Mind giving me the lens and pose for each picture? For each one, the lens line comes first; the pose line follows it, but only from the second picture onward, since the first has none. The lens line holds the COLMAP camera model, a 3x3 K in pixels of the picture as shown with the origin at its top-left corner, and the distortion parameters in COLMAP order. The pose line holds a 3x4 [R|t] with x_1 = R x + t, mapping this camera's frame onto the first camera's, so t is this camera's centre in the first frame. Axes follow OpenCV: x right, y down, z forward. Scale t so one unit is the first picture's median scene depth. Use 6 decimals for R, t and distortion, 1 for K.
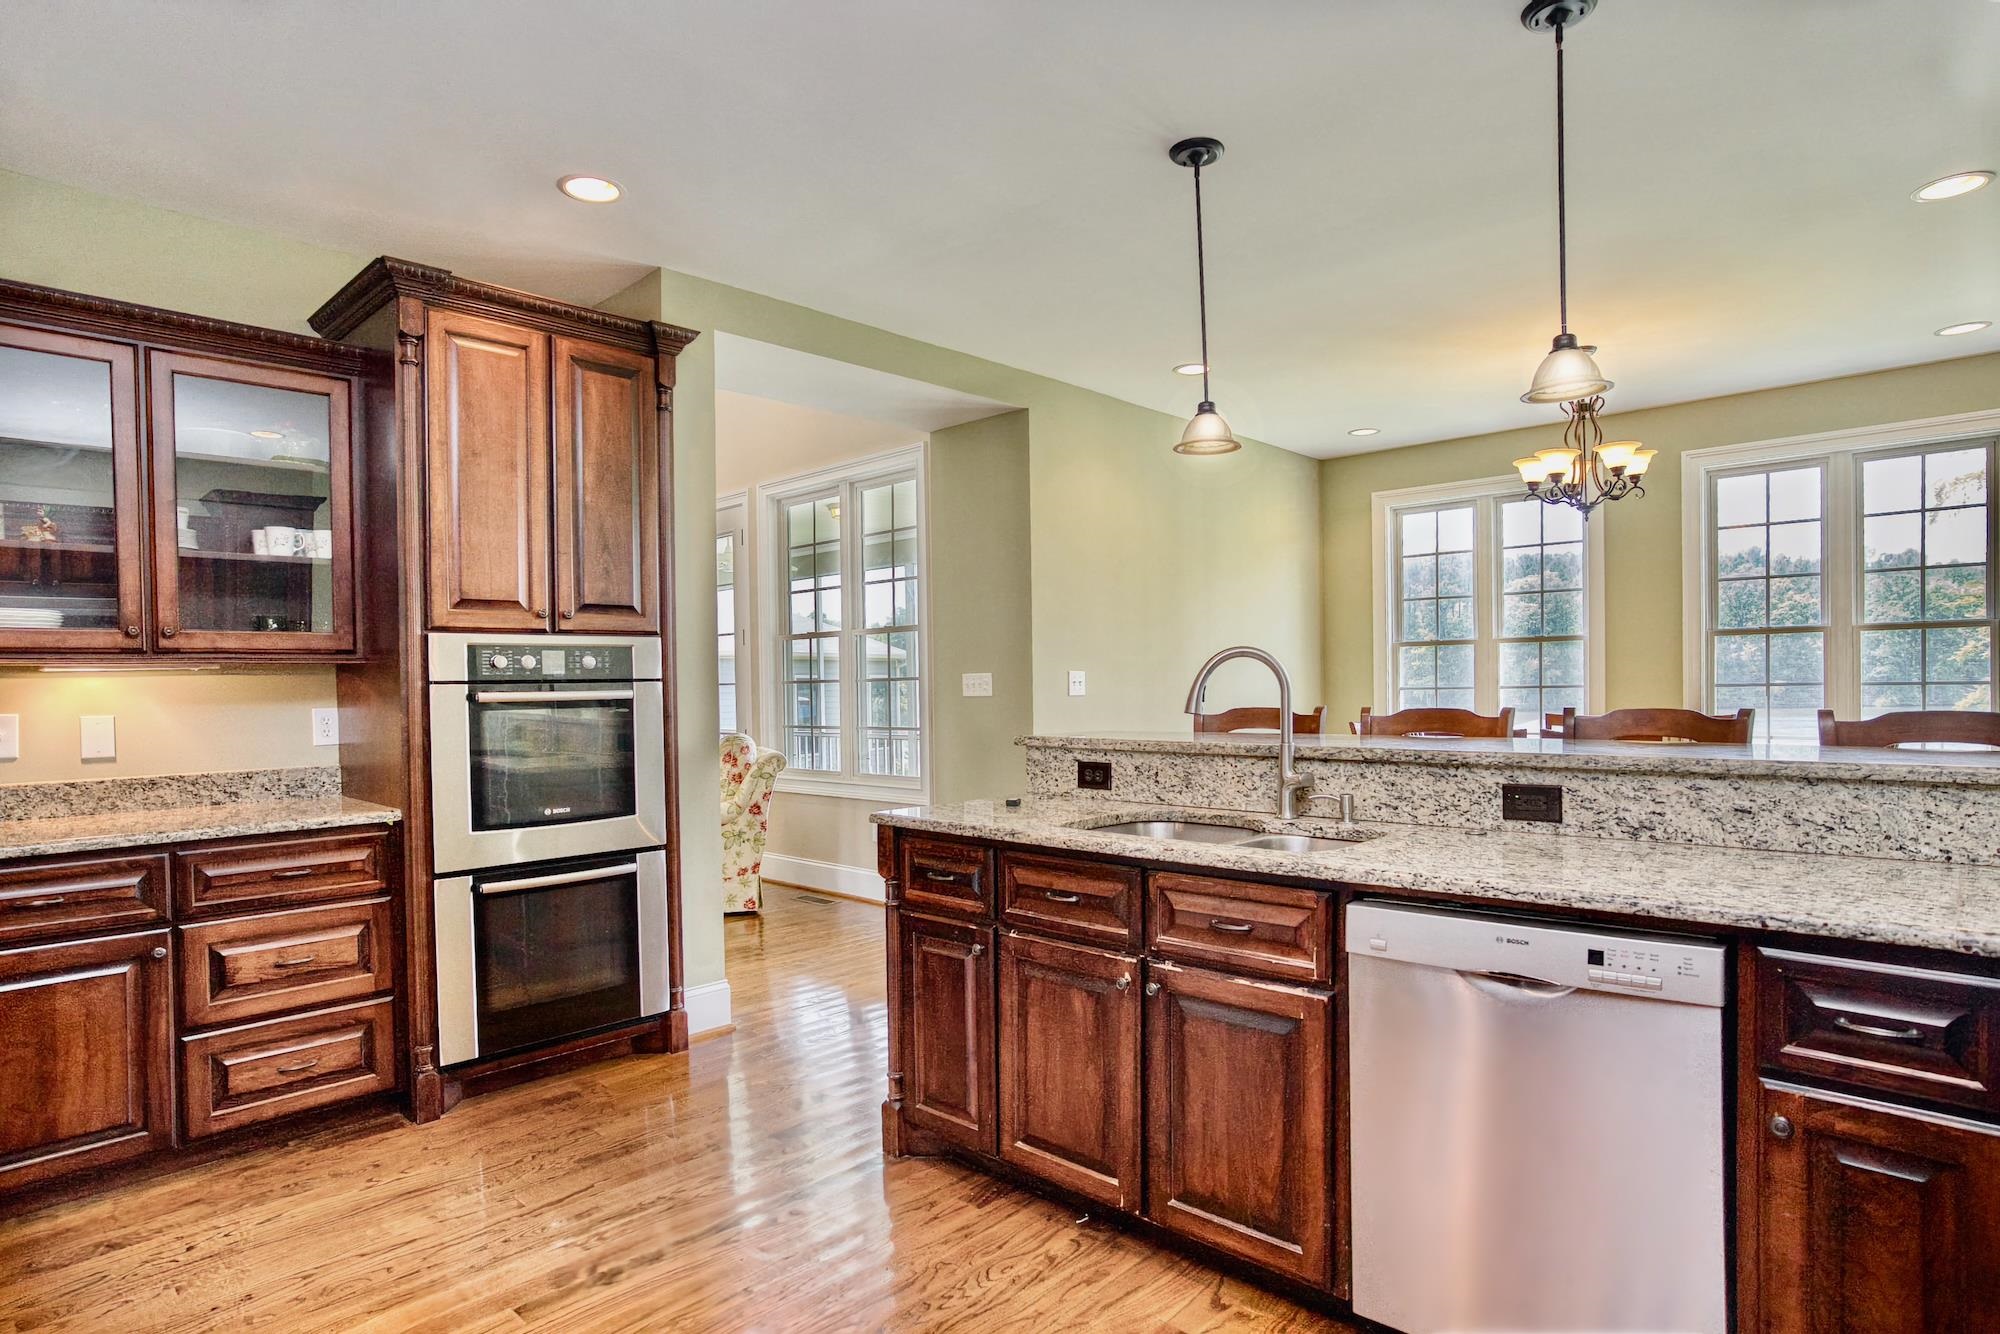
lens RADIAL K [[996.3, 0, 1004.6], [0, 996.3, 665.7], [0, 0, 1]] dist [-0.076144, 0.036090]
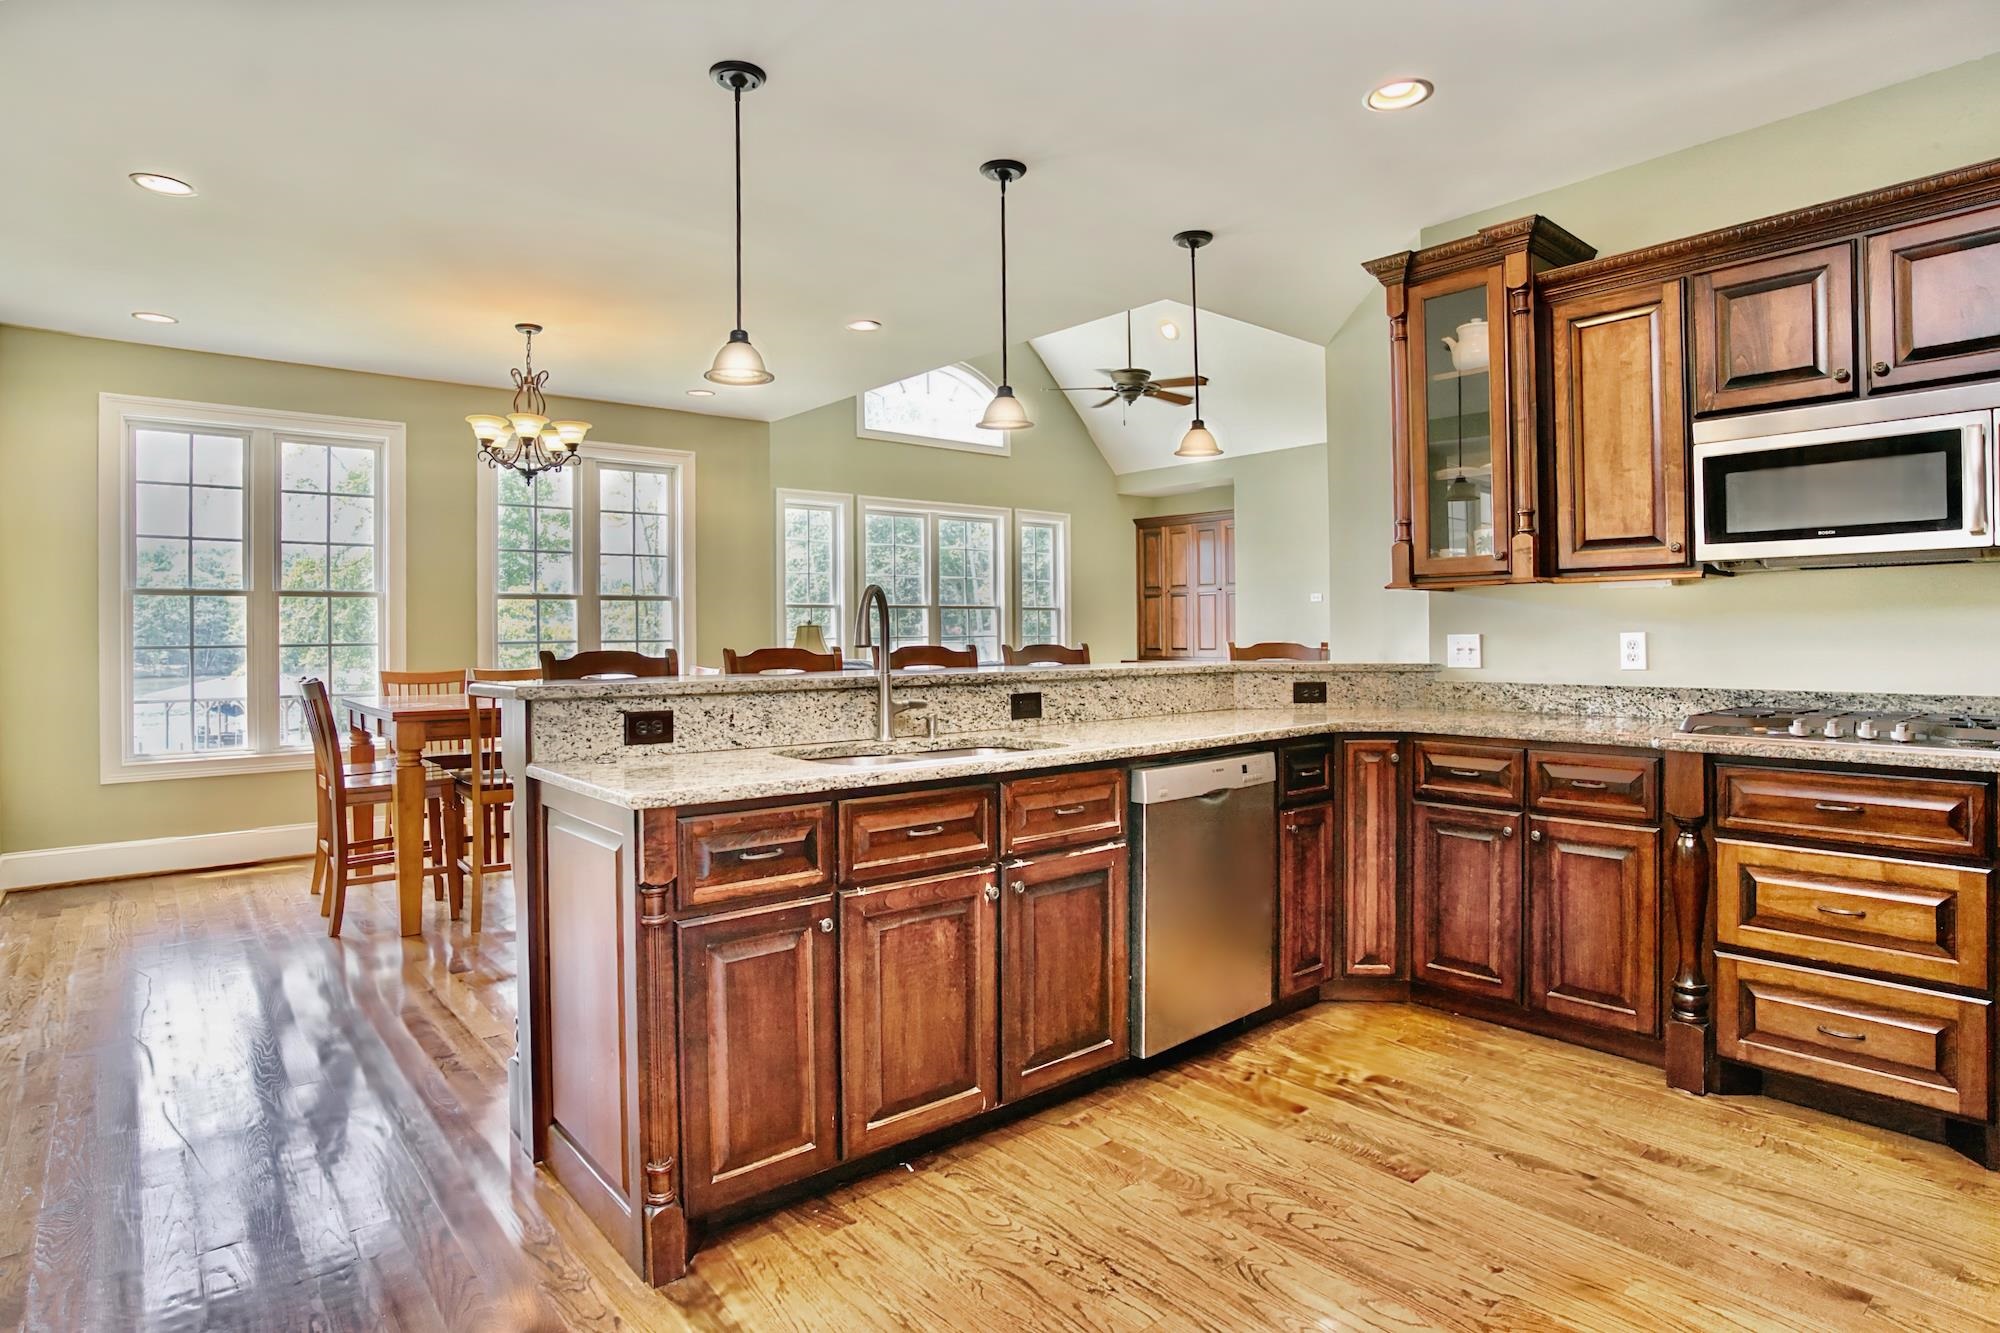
lens RADIAL K [[1063.6, 0, 916.7], [0, 1063.6, 619.3], [0, 0, 1]] dist [-0.054655, 0.000057]
pose [[0.185783, 0.028727, 0.982171, -0.946713], [-0.014444, 0.999544, -0.026503, 0.052365], [-0.982485, -0.009262, 0.186113, 0.799096]]
